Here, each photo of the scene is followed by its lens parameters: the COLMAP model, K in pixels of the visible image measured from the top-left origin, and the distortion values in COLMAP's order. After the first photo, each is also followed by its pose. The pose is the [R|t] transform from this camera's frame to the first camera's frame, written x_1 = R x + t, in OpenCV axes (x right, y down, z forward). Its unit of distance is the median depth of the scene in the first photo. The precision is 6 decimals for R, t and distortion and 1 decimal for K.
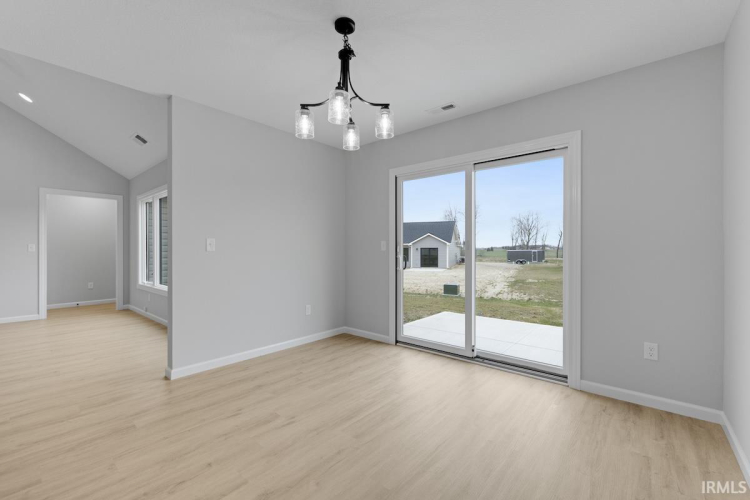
lens RADIAL K [[320.3, 0, 376.6], [0, 320.3, 249.6], [0, 0, 1]] dist [0.000411, -0.000179]
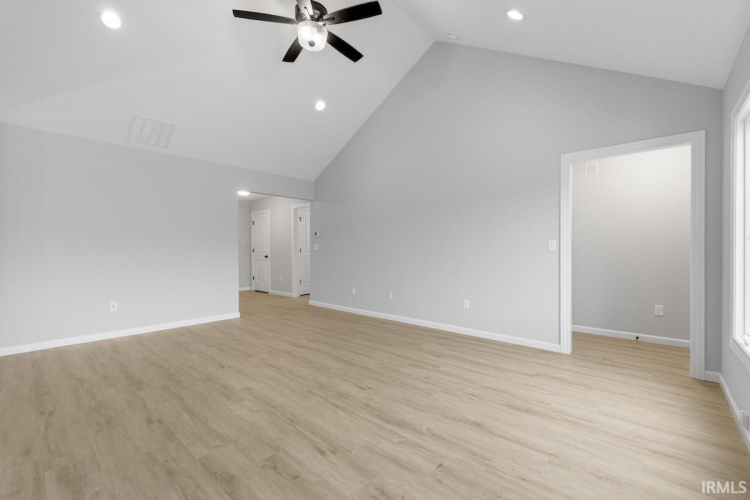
lens RADIAL K [[319.0, 0, 370.4], [0, 319.0, 254.5], [0, 0, 1]] dist [-0.001645, -0.000279]
pose [[-0.028058, 0.015125, -0.999492, -0.598031], [-0.000607, 0.999885, 0.015148, 0.001546], [0.999606, 0.001032, -0.028045, 0.985244]]
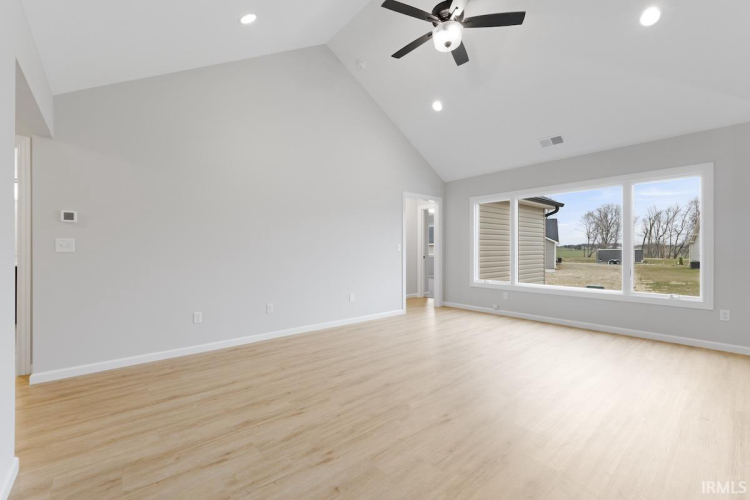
lens RADIAL K [[320.3, 0, 376.6], [0, 320.3, 249.6], [0, 0, 1]] dist [0.000411, -0.000179]
pose [[0.988420, -0.002836, -0.151714, -1.536738], [0.003101, 0.999994, 0.001510, -0.002025], [0.151709, -0.001963, 0.988423, -0.112889]]
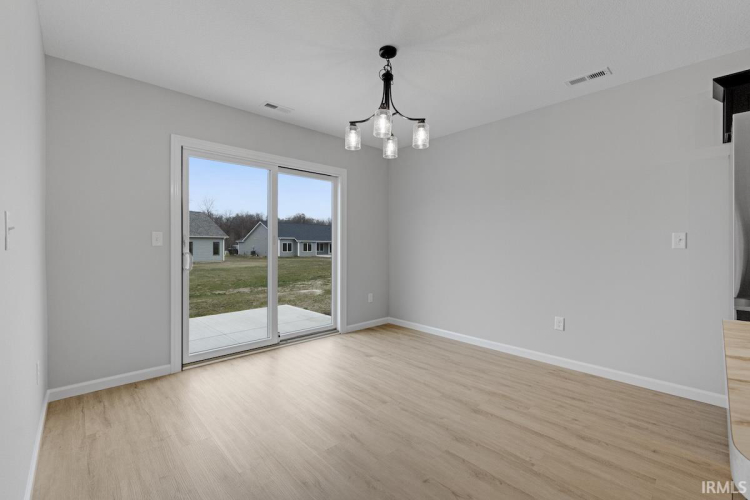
lens RADIAL K [[320.3, 0, 376.6], [0, 320.3, 249.6], [0, 0, 1]] dist [0.000411, -0.000179]
pose [[0.113183, -0.014917, 0.993462, -0.726883], [-0.005074, 0.999866, 0.015591, -0.003281], [-0.993561, -0.006805, 0.113092, 0.523850]]
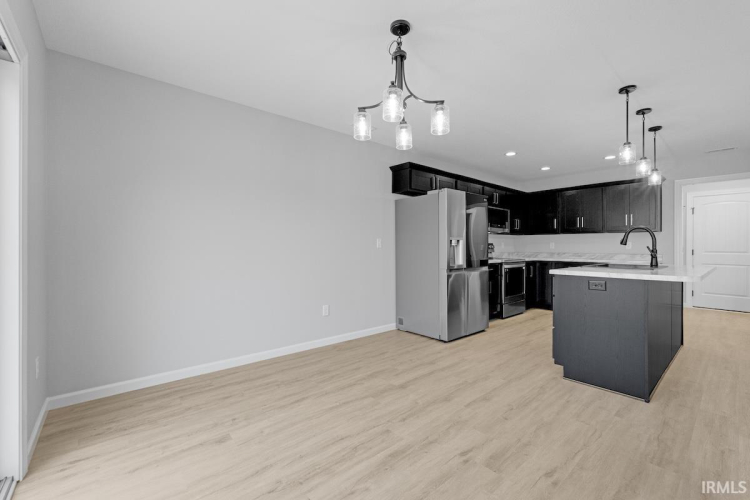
lens RADIAL K [[317.3, 0, 373.7], [0, 317.3, 247.2], [0, 0, 1]] dist [-0.002822, -0.000305]
pose [[-0.987064, -0.003094, 0.160296, -0.103627], [-0.003113, 0.999995, 0.000133, -0.001671], [-0.160296, -0.000368, -0.987069, 1.169616]]
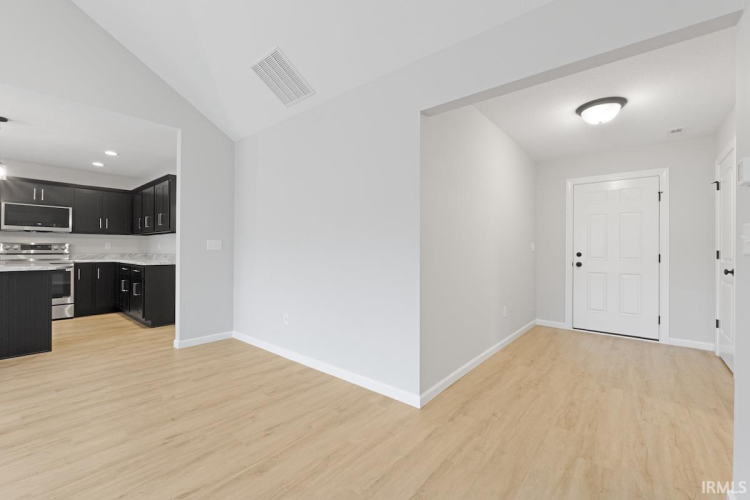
lens RADIAL K [[315.5, 0, 375.0], [0, 315.5, 250.0], [0, 0, 1]] dist [-0.003040, -0.000386]
pose [[-0.999872, -0.004135, -0.015466, -2.055147], [-0.004127, 0.999991, -0.000540, 0.001611], [0.015468, -0.000476, -0.999880, 0.965091]]
